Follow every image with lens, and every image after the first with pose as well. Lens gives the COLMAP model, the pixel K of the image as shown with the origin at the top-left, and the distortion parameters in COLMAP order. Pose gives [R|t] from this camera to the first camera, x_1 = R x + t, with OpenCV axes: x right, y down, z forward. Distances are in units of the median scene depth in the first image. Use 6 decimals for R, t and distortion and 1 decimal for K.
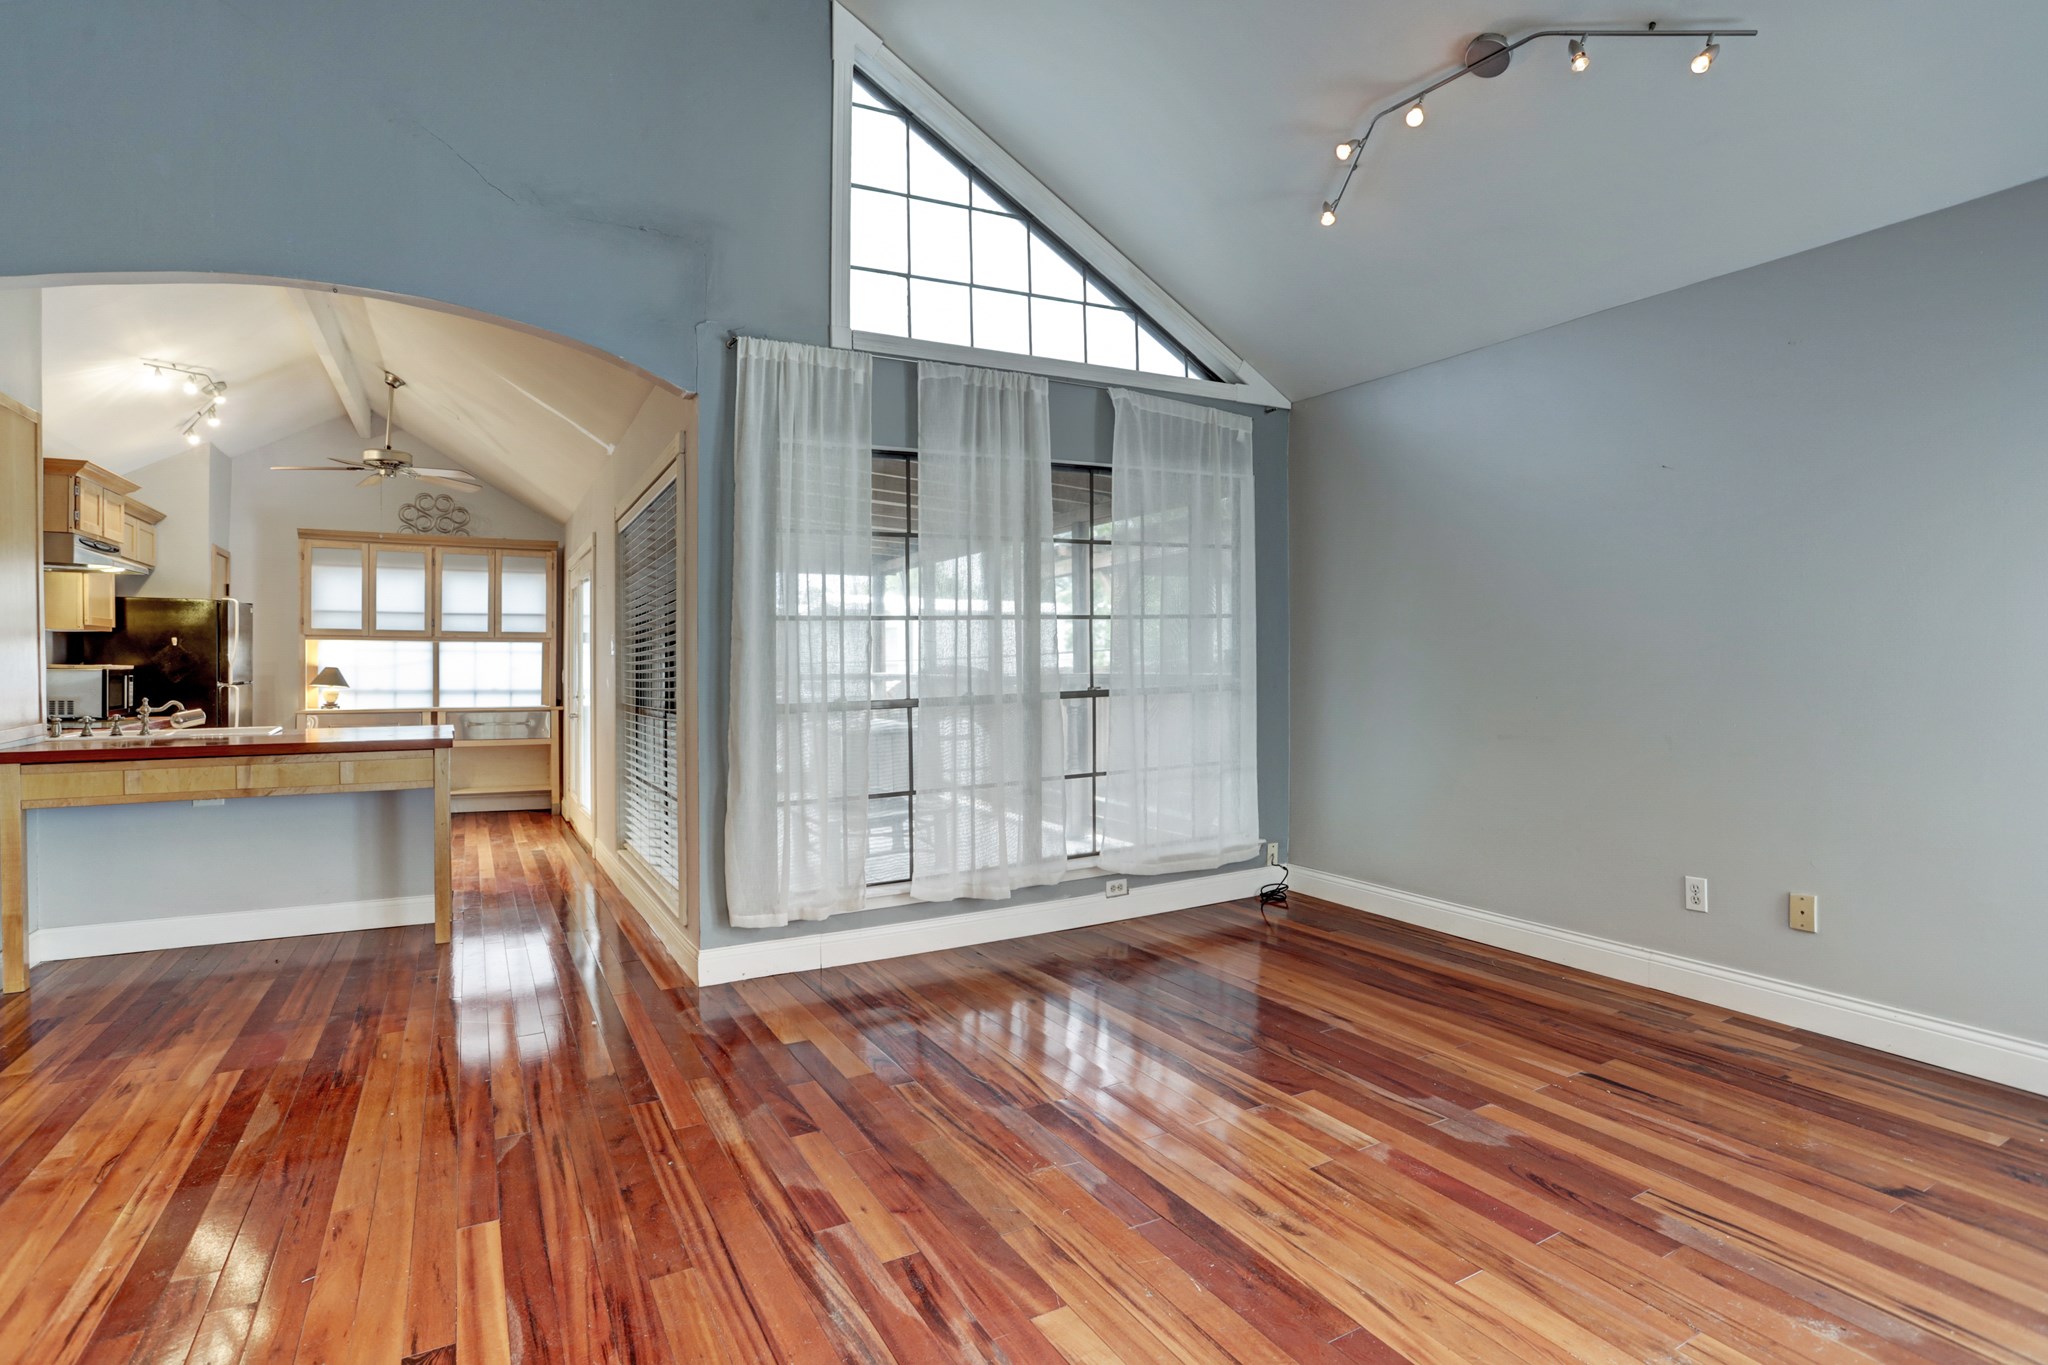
lens RADIAL K [[1036.5, 0, 1007.2], [0, 1036.5, 678.1], [0, 0, 1]] dist [-0.068454, 0.029780]
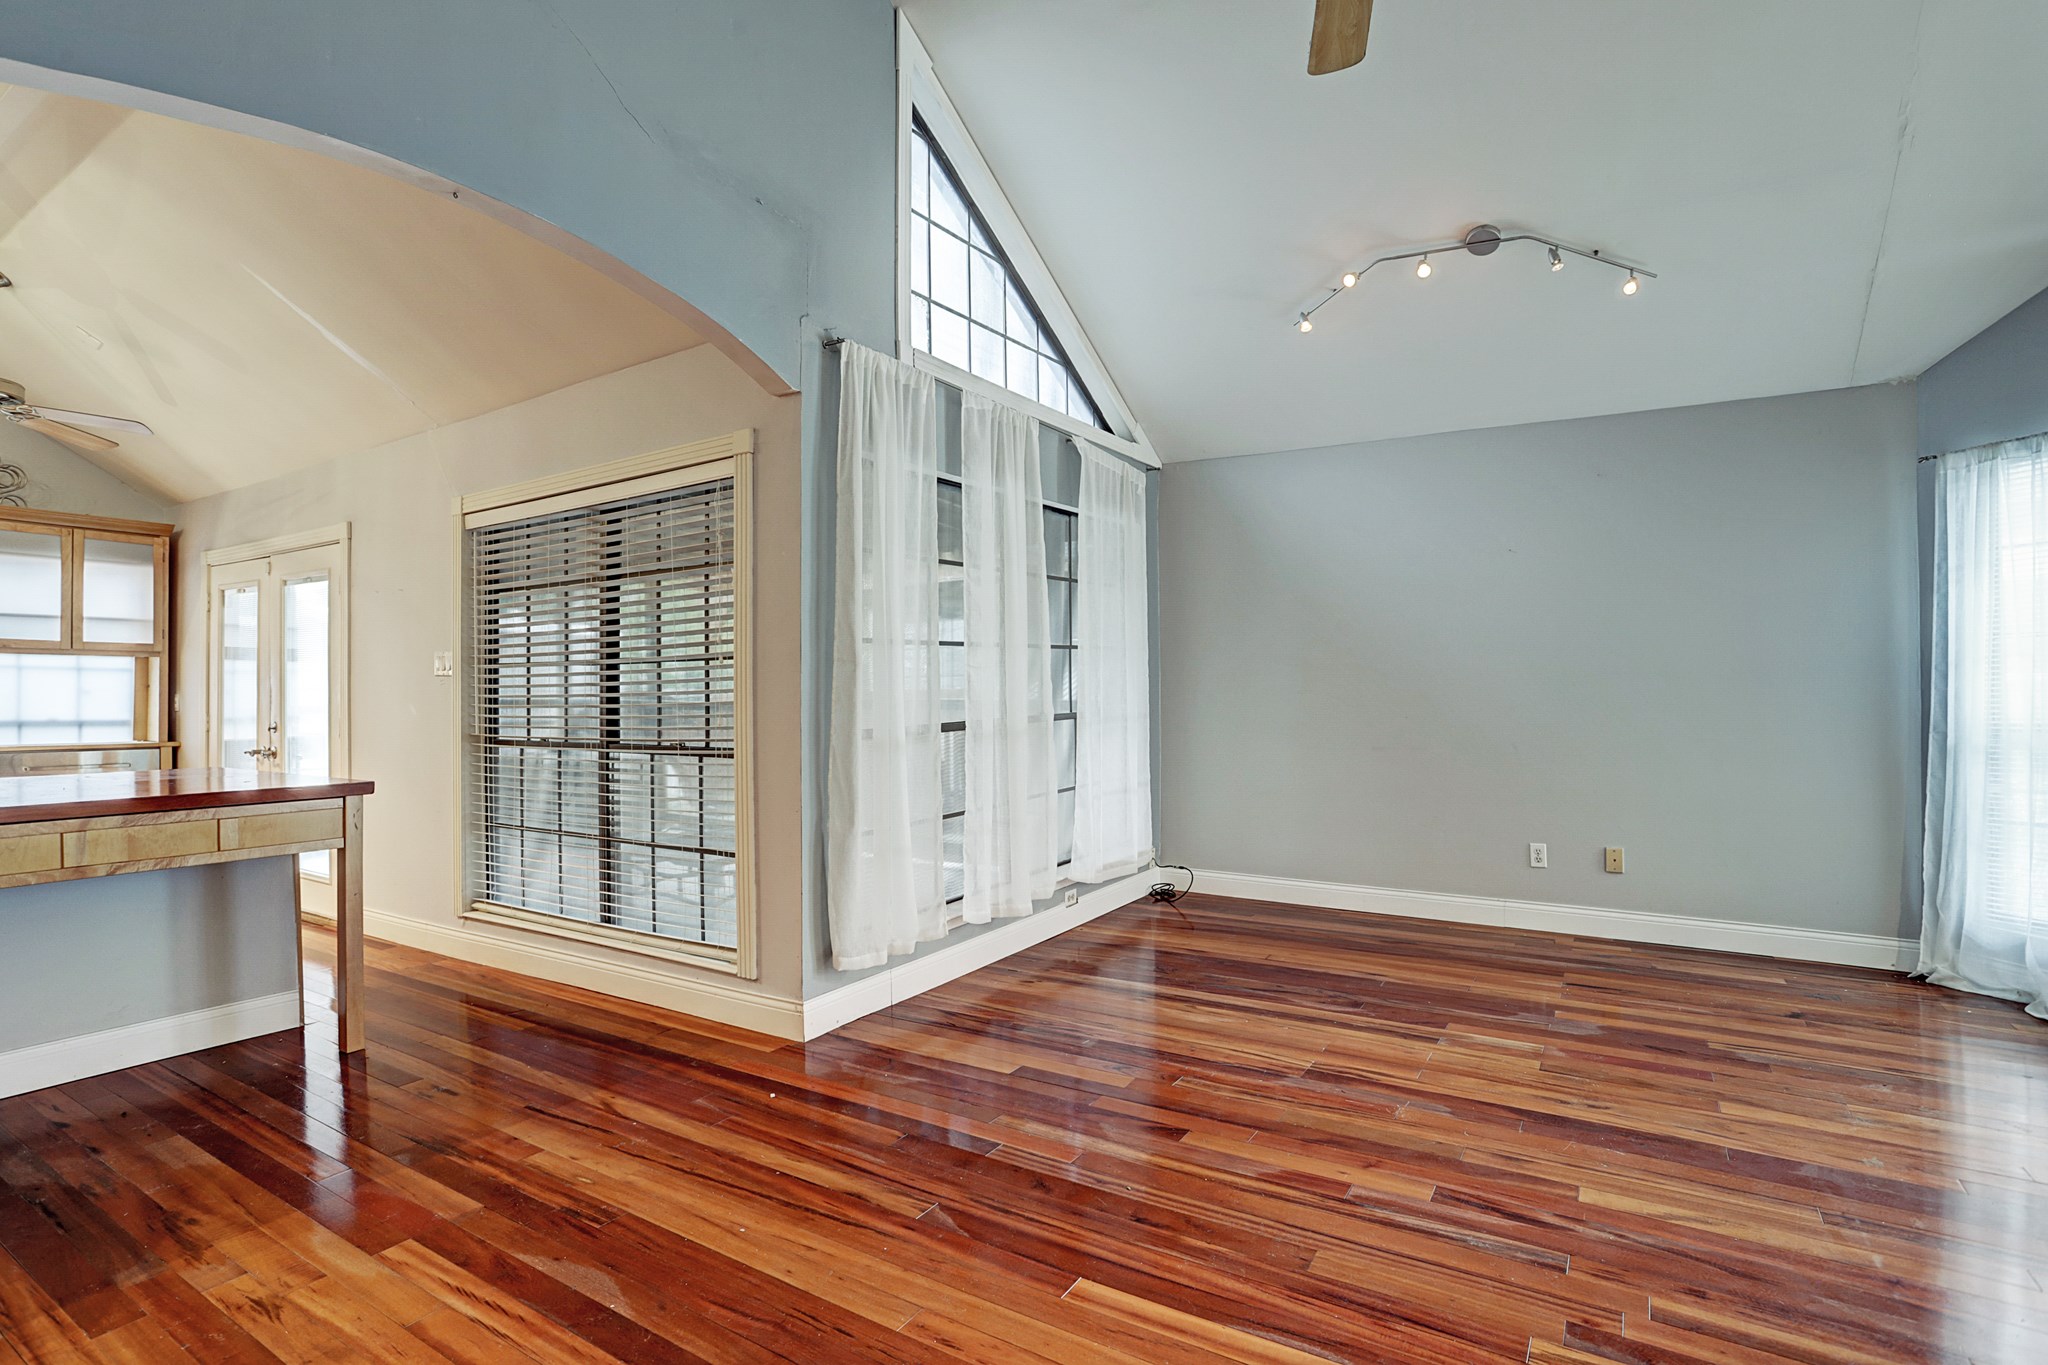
lens RADIAL K [[1020.3, 0, 1026.2], [0, 1020.3, 688.2], [0, 0, 1]] dist [-0.064478, 0.027187]
pose [[0.869878, 0.006865, 0.493220, -0.796062], [0.001930, 0.999848, -0.017320, 0.004579], [-0.493264, 0.016019, 0.869732, 0.163059]]
